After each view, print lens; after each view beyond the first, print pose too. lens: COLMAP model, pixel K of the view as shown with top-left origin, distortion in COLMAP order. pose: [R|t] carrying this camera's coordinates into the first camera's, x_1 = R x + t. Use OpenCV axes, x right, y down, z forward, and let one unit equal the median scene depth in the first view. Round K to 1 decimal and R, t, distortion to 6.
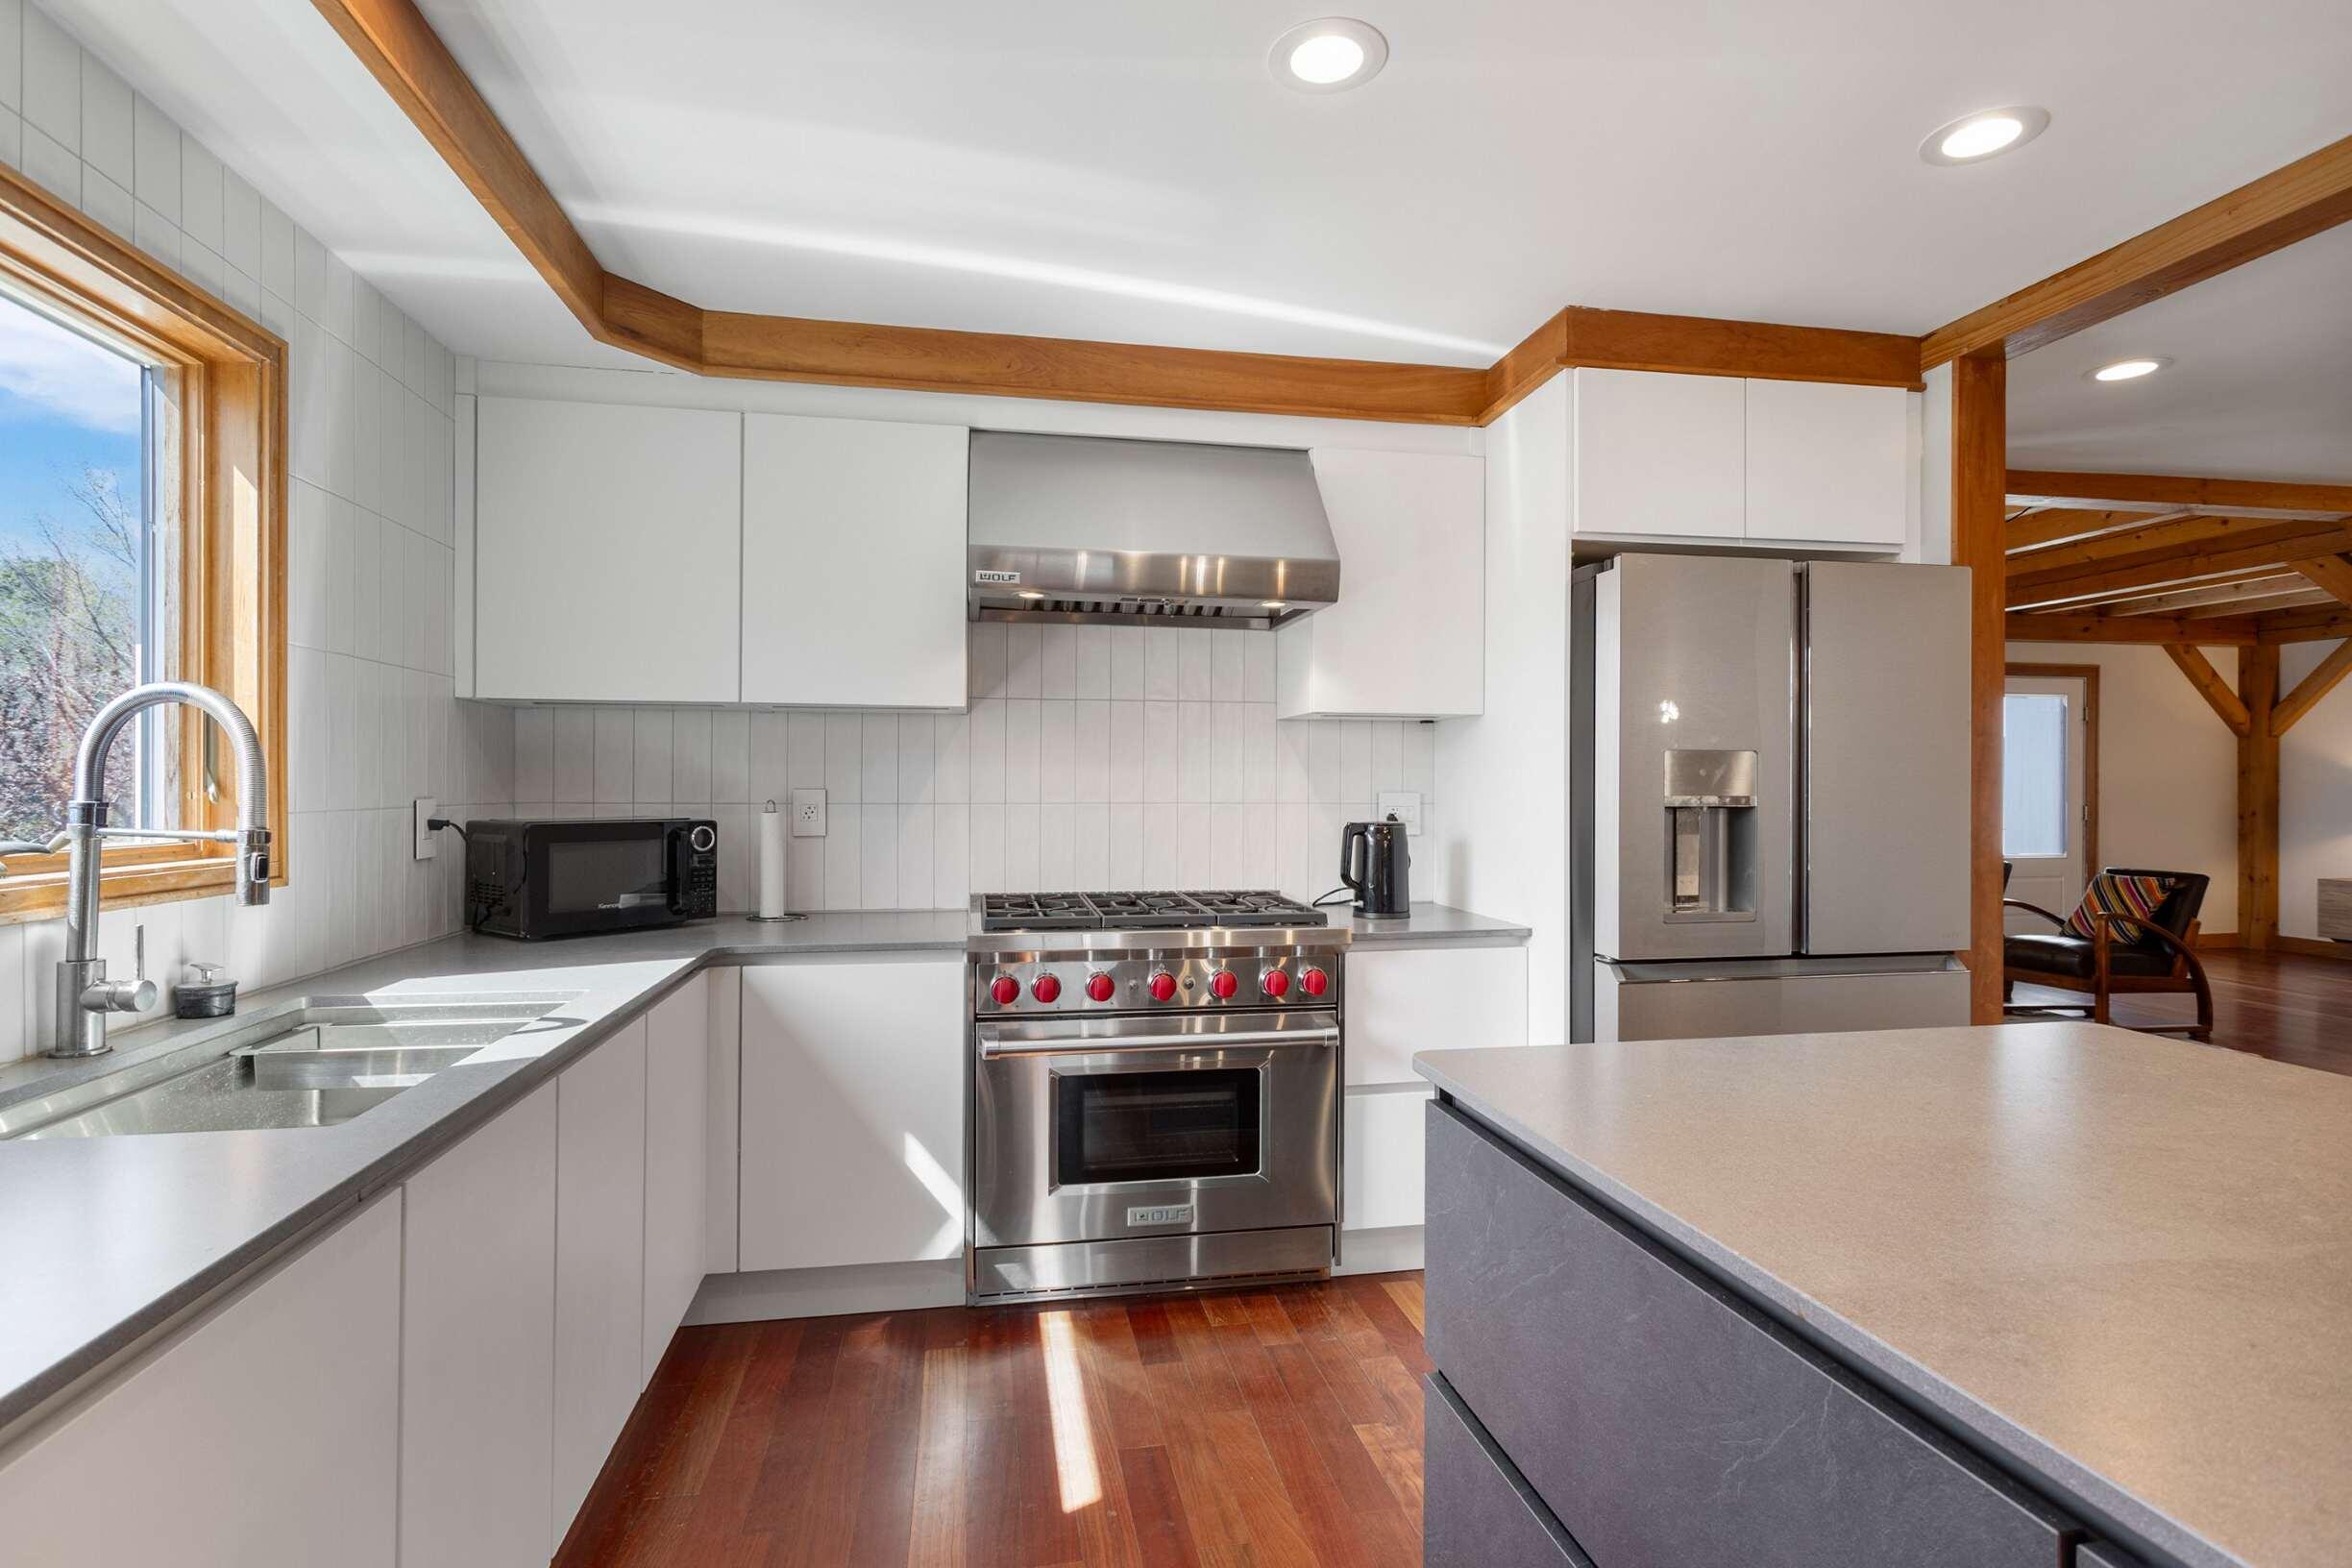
lens RADIAL K [[1145.0, 0, 1179.8], [0, 1145.0, 782.2], [0, 0, 1]] dist [0.006280, 0.000469]
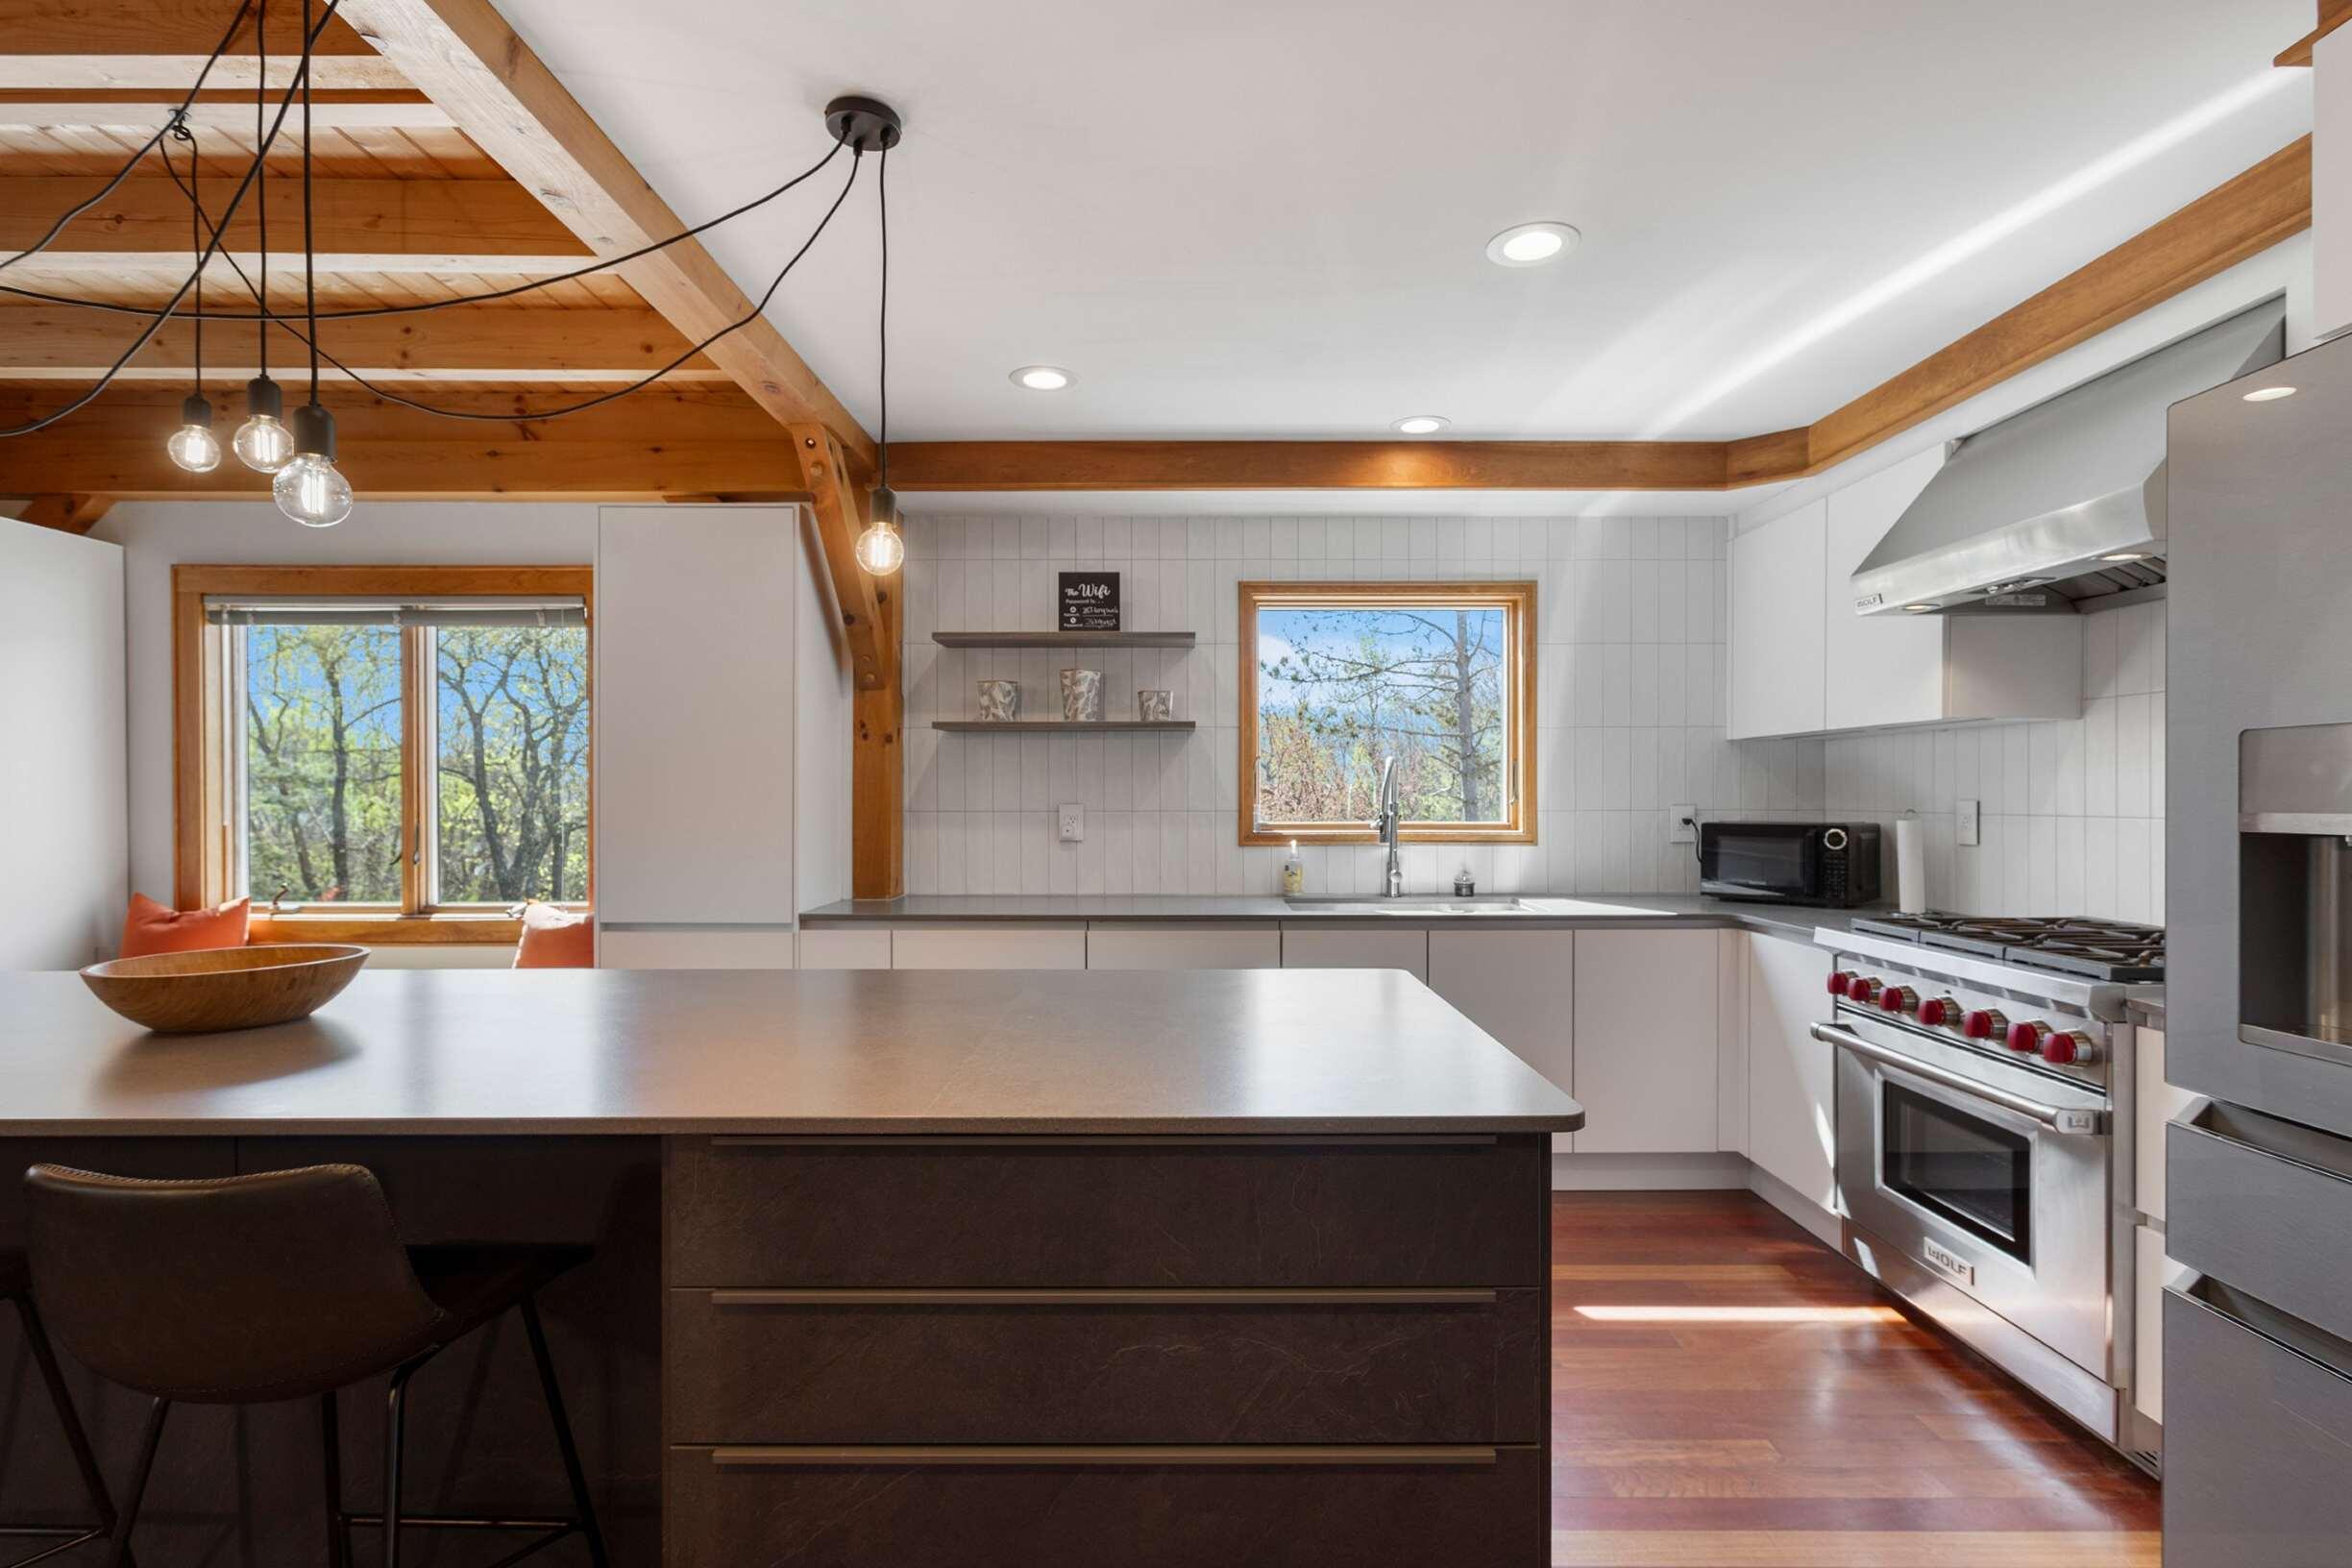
lens RADIAL K [[1145.0, 0, 1181.4], [0, 1145.0, 794.9], [0, 0, 1]] dist [0.006280, 0.000469]
pose [[-0.183030, 0.001842, -0.983106, 0.972134], [0.004093, 0.999991, 0.001112, -0.003716], [0.983099, -0.003820, -0.183036, 0.543178]]
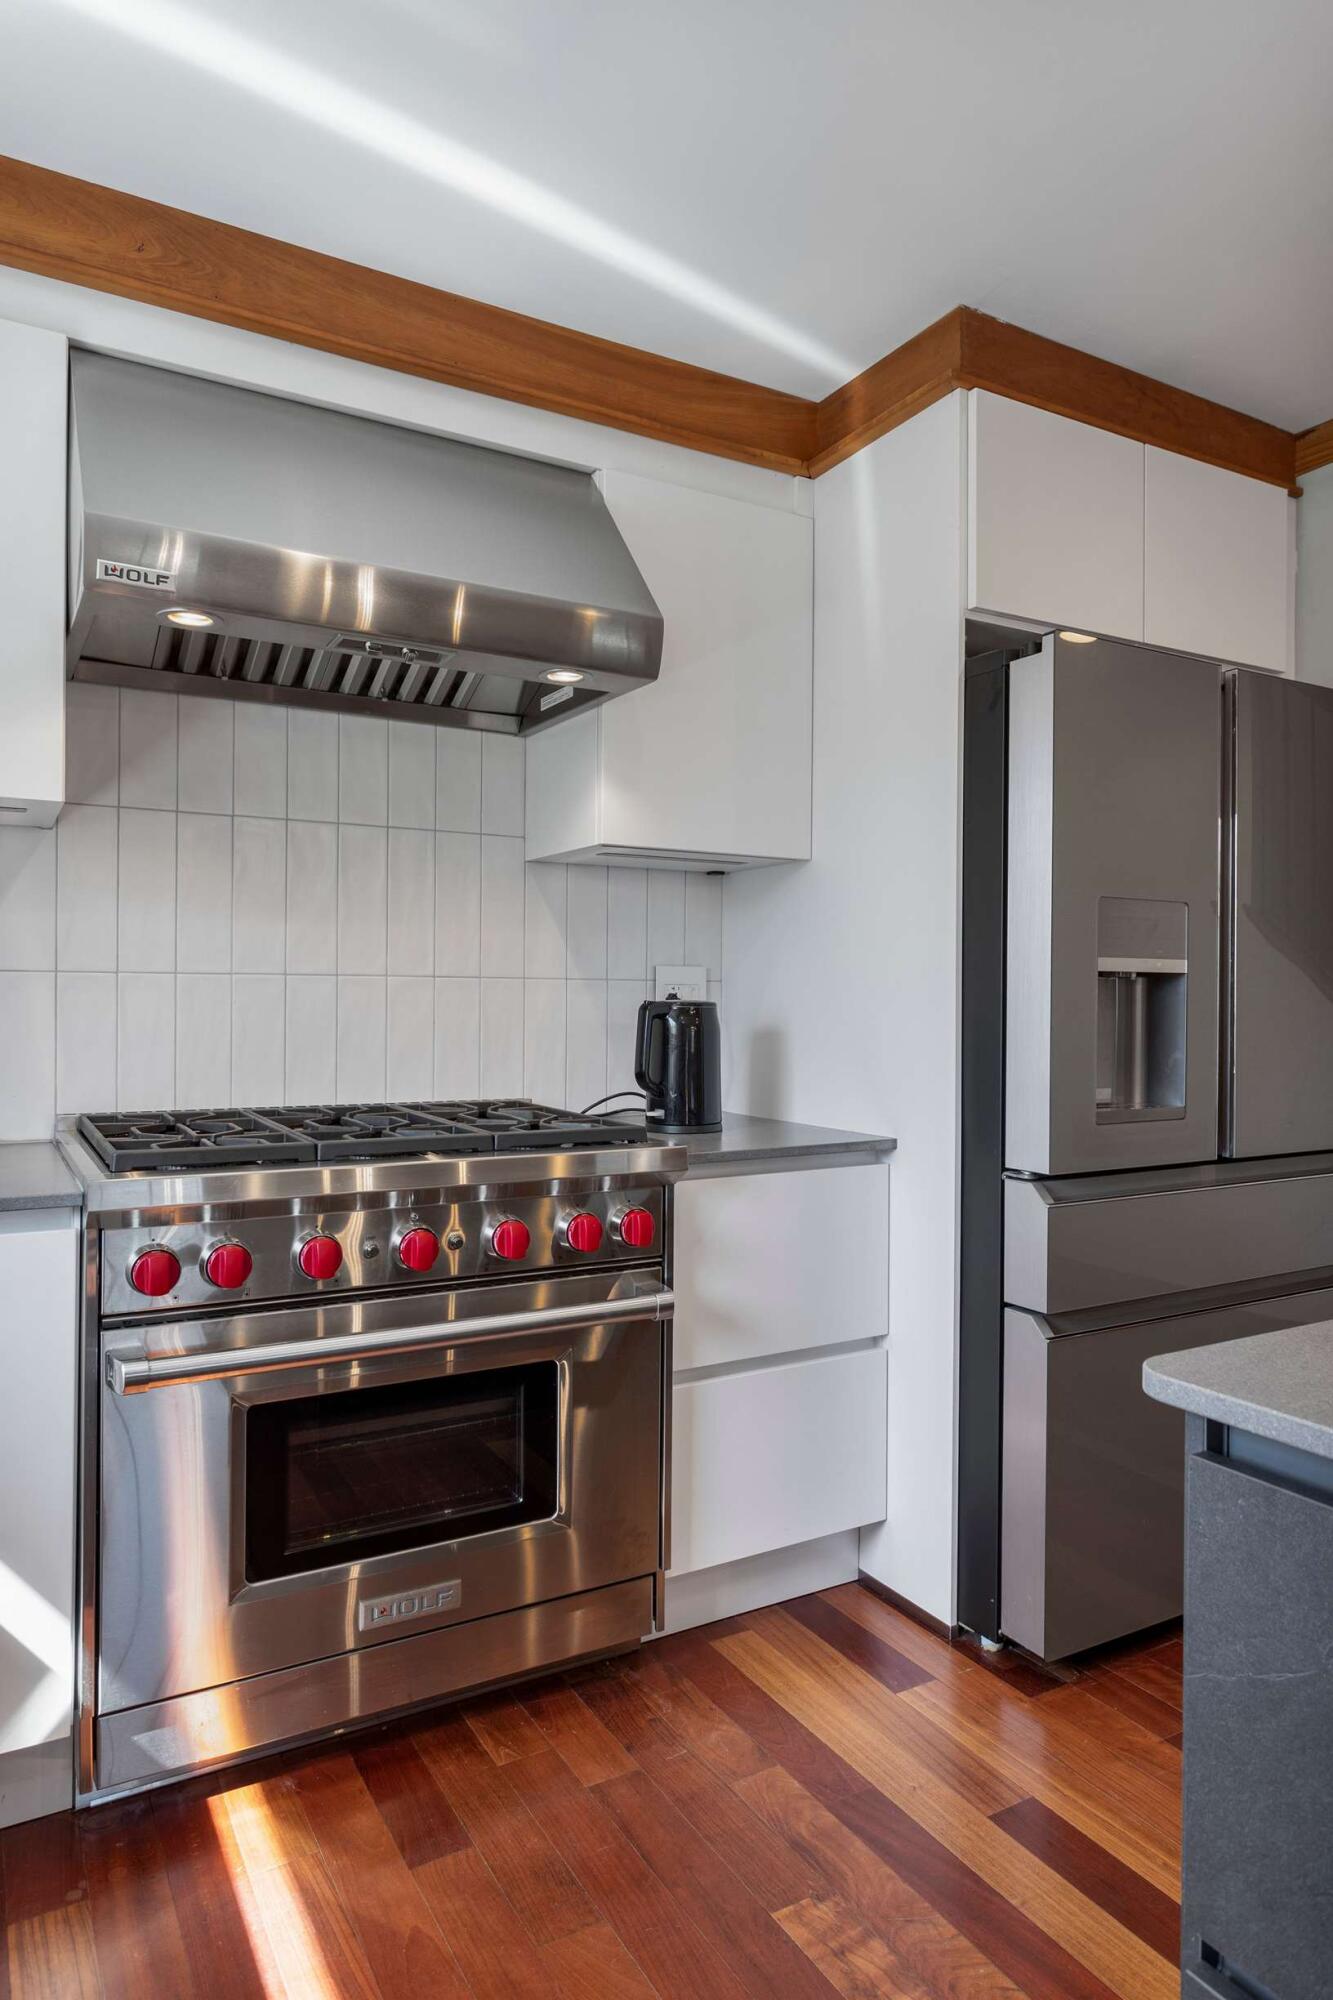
lens RADIAL K [[1241.3, 0, 668.2], [0, 1241.3, 1001.3], [0, 0, 1]] dist [0.002900, 0.006273]
pose [[0.941459, 0.002457, 0.337119, -0.113830], [-0.006159, 0.999932, 0.009912, 0.031275], [-0.337072, -0.011408, 0.941410, 0.292102]]
